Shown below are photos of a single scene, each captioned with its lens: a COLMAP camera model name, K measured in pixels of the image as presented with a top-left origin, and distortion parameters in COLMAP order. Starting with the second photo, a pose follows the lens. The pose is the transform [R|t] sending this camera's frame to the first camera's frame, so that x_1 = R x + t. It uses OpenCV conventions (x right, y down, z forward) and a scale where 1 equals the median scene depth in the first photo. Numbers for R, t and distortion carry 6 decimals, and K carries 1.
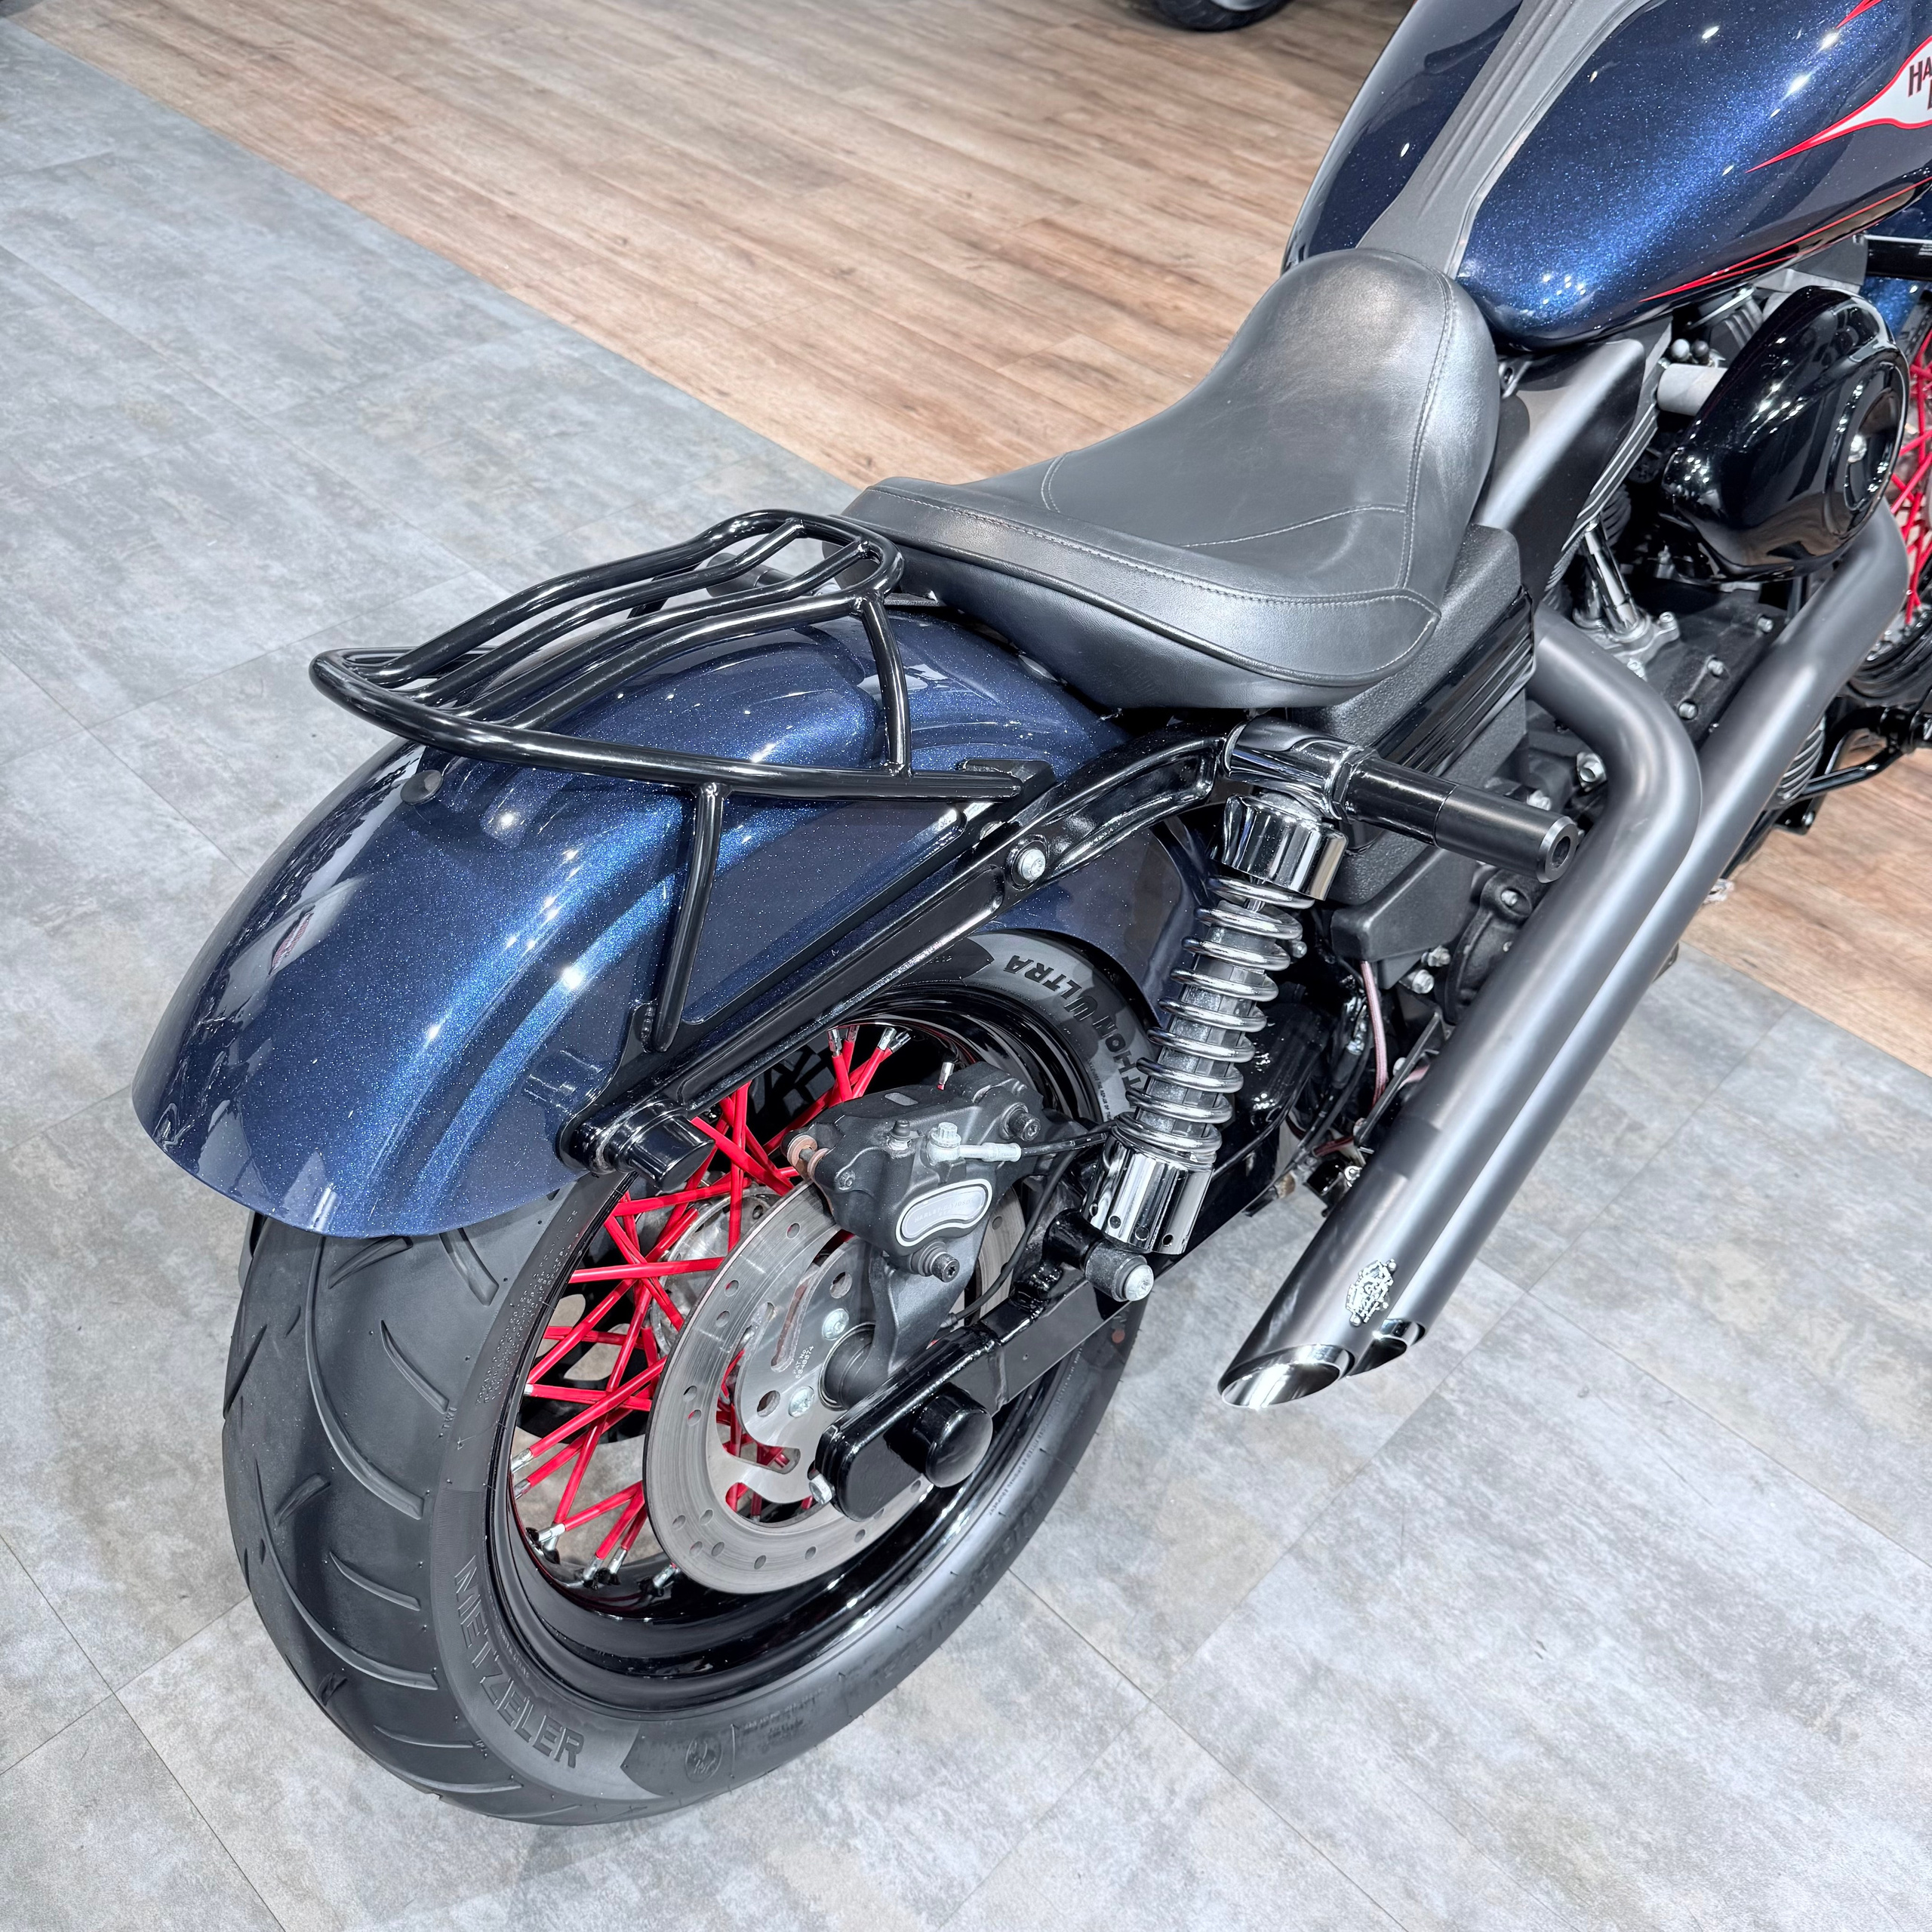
lens RADIAL K [[1806.5, 0, 966.0], [0, 1806.5, 966.0], [0, 0, 1]] dist [0.111380, -0.231196]
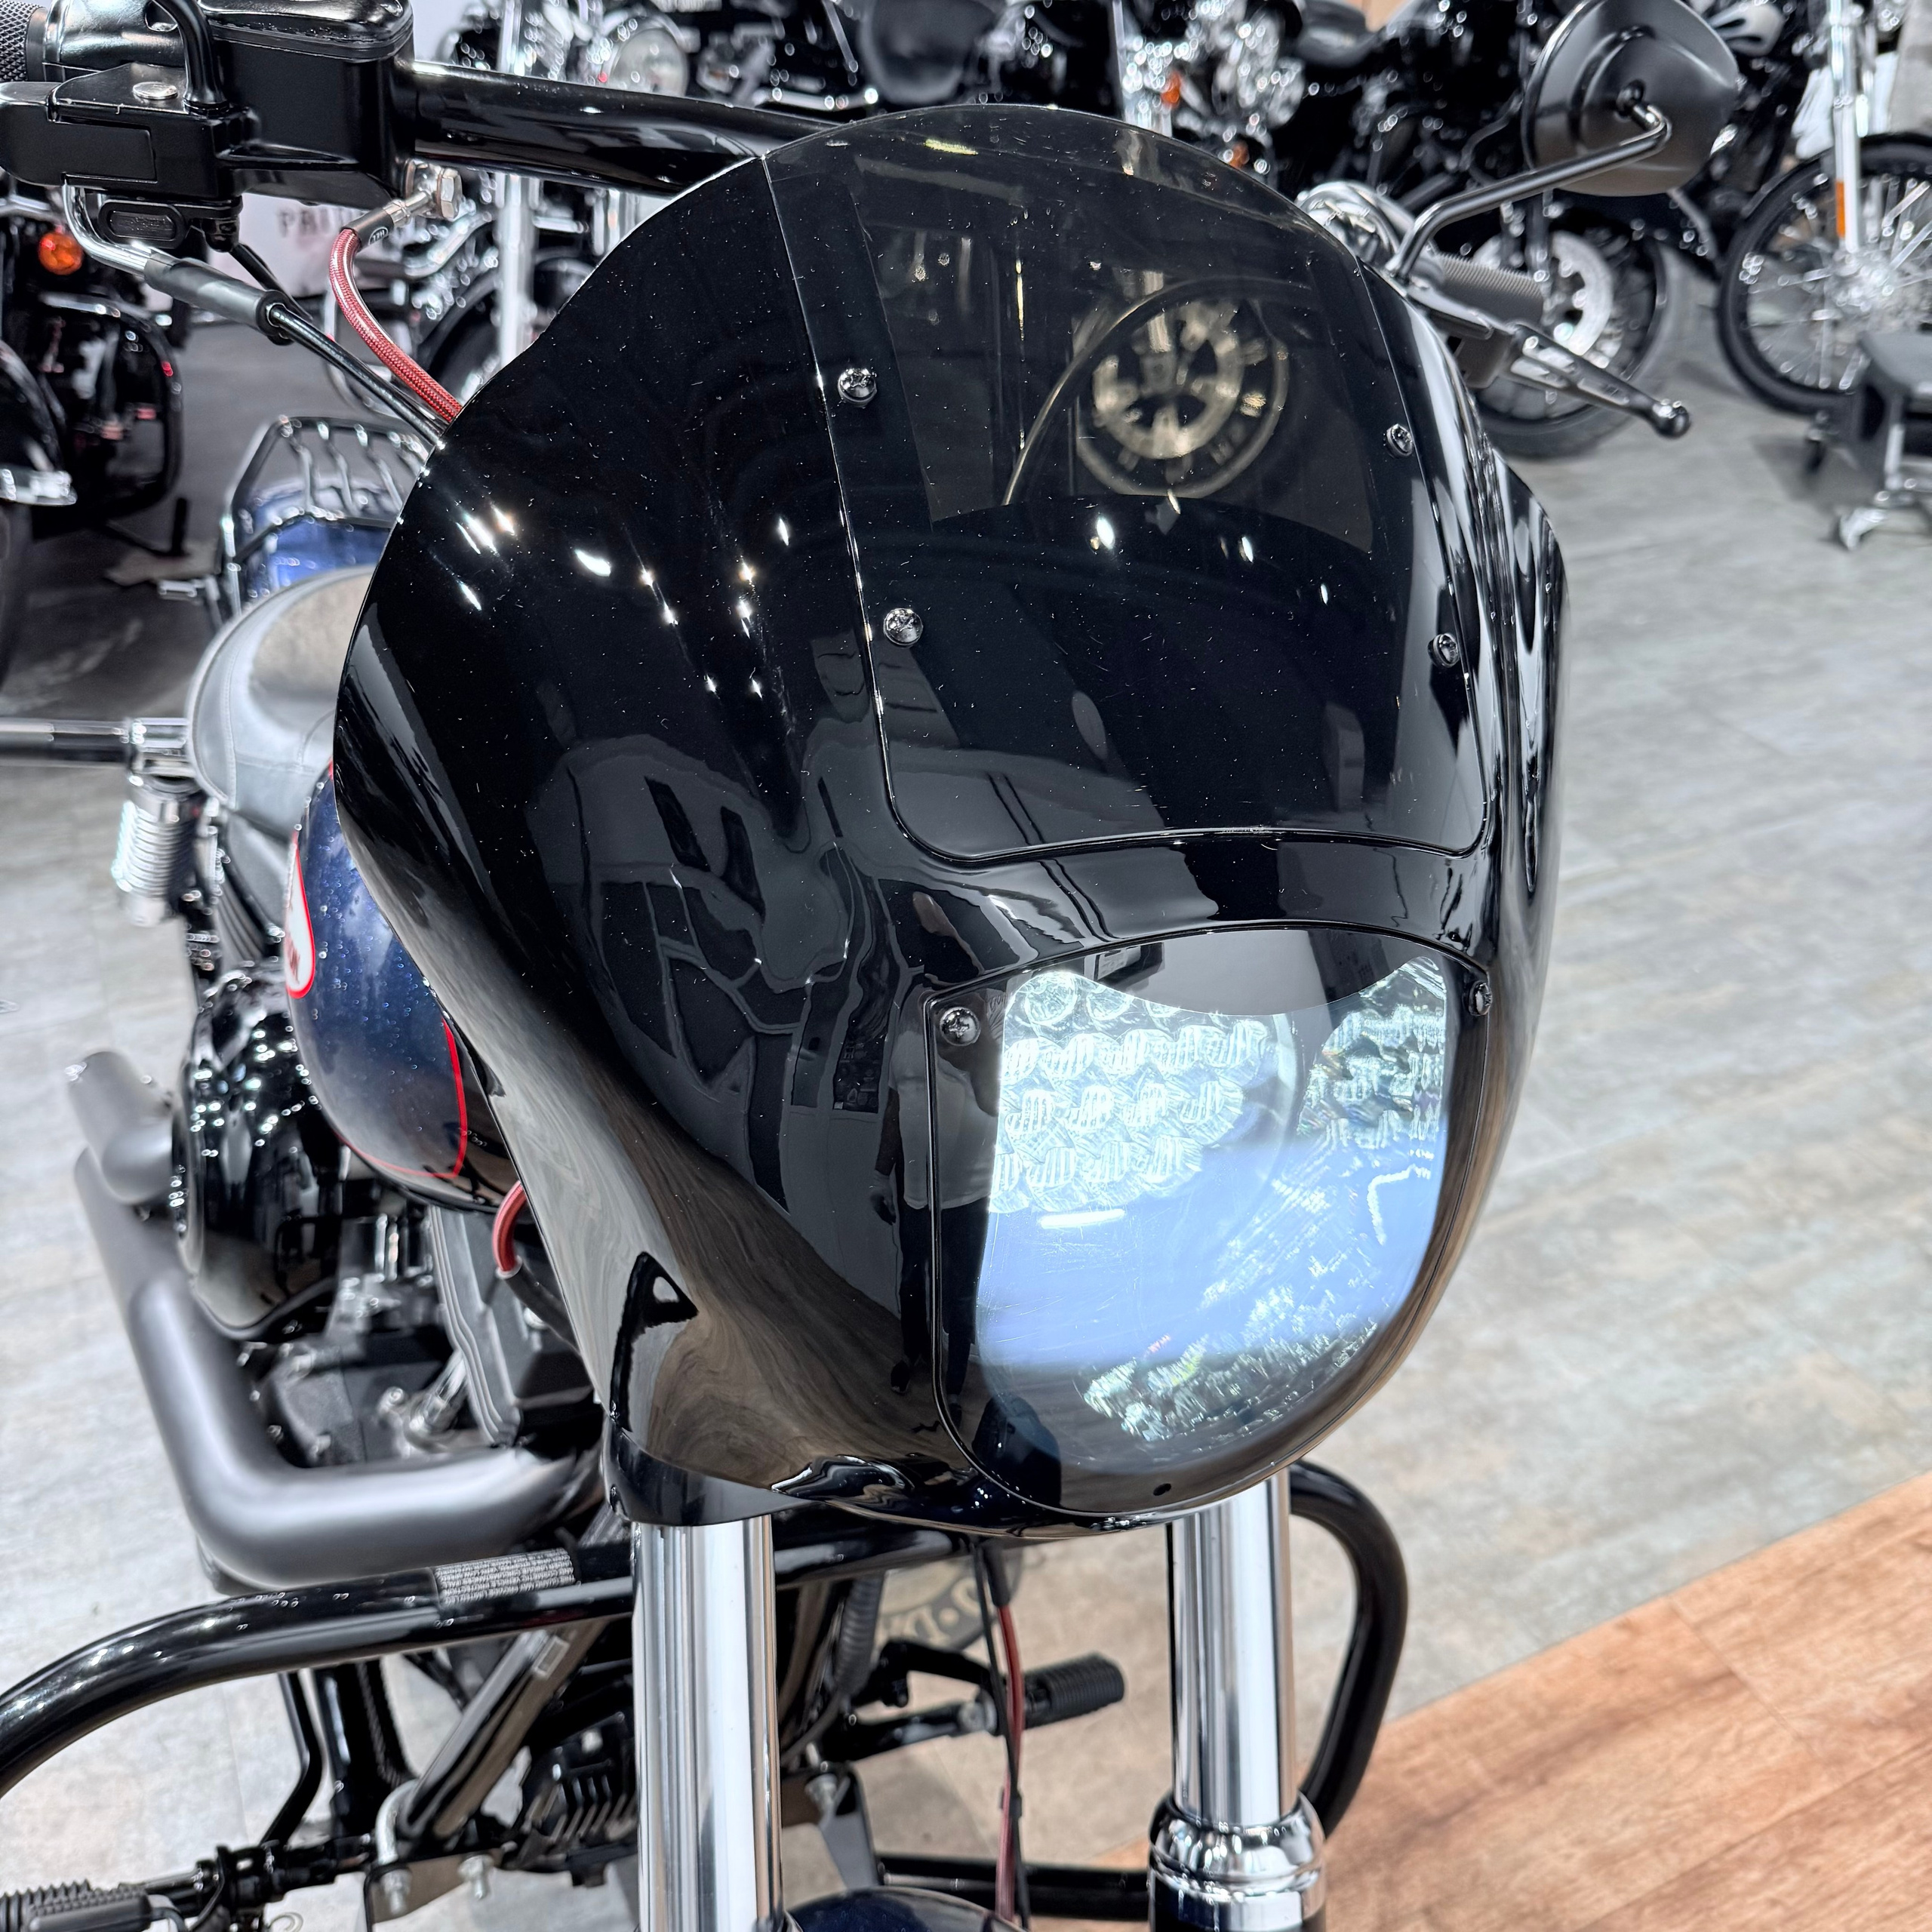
lens RADIAL K [[1856.3, 0, 966.0], [0, 1856.3, 966.0], [0, 0, 1]] dist [-0.006613, -0.008954]
pose [[-0.339049, 0.455425, -0.823185, 1.008359], [-0.677775, 0.488580, 0.549464, -1.000199], [0.652432, 0.744229, 0.143023, 1.044964]]
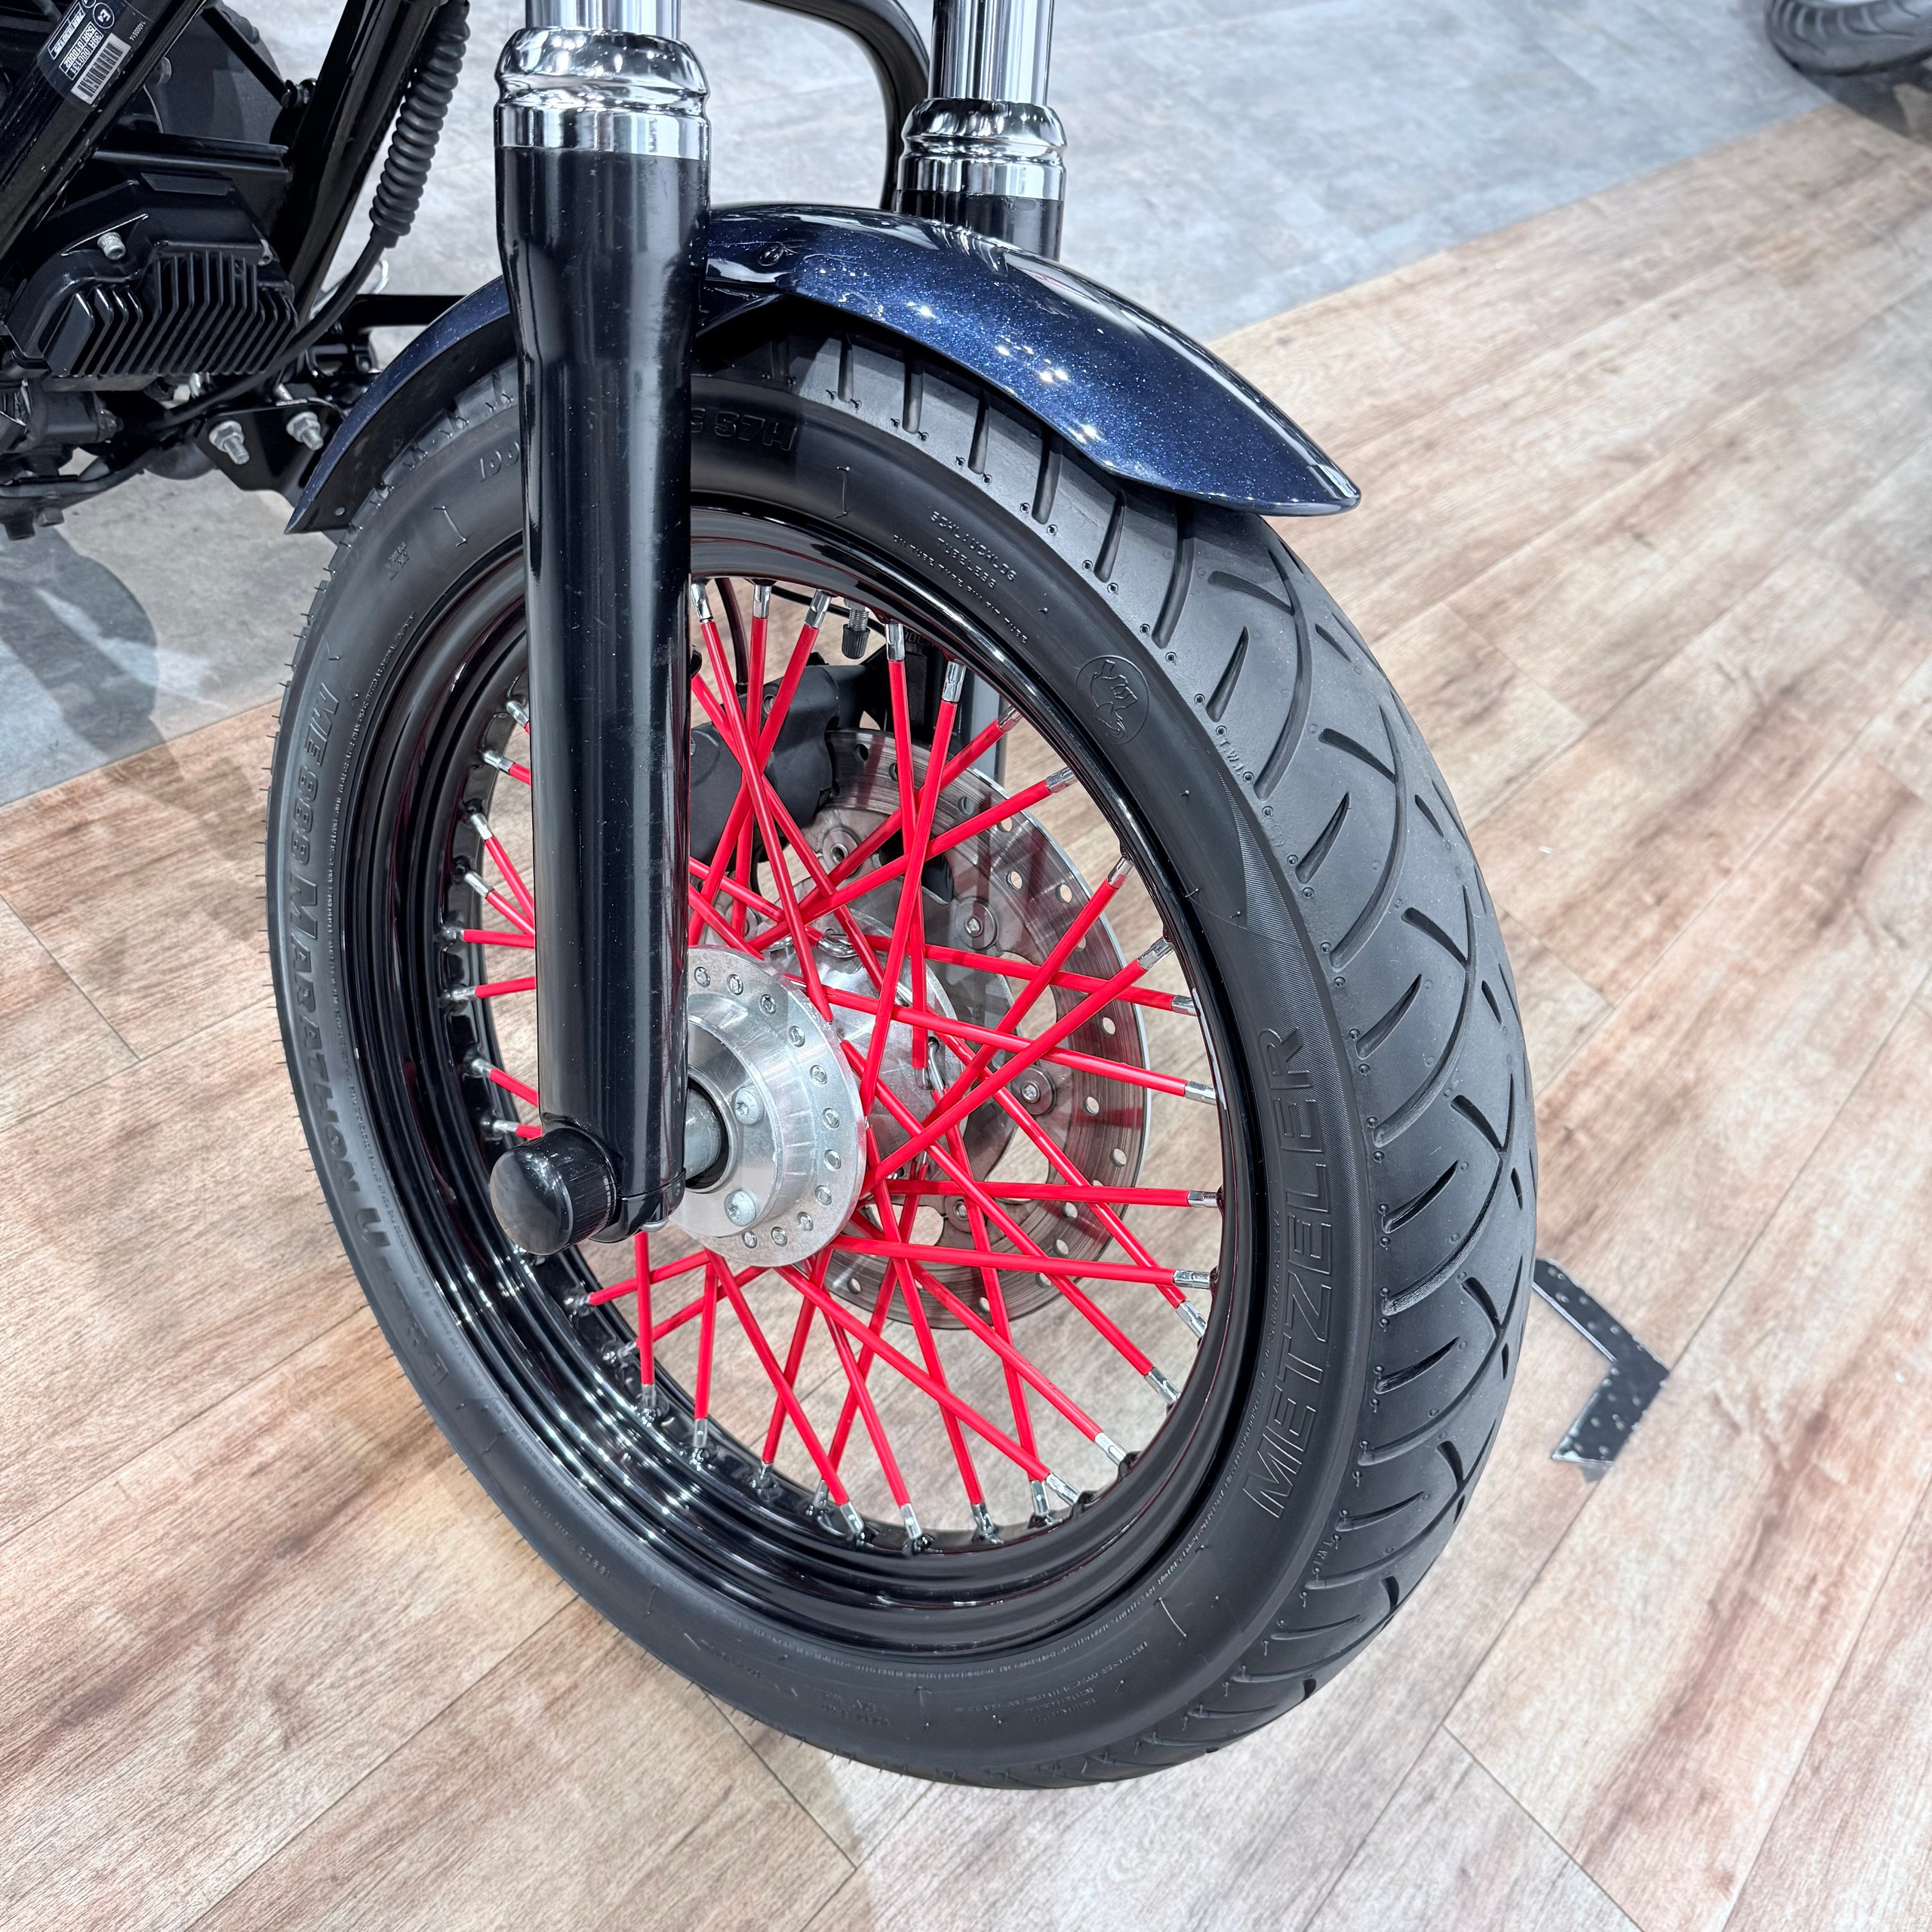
lens RADIAL K [[1856.3, 0, 966.0], [0, 1856.3, 966.0], [0, 0, 1]] dist [-0.006613, -0.008954]
pose [[0.058610, 0.751981, -0.656574, 1.219014], [-0.903367, 0.319855, 0.285693, -0.685792], [0.424844, 0.576383, 0.698062, 1.113765]]
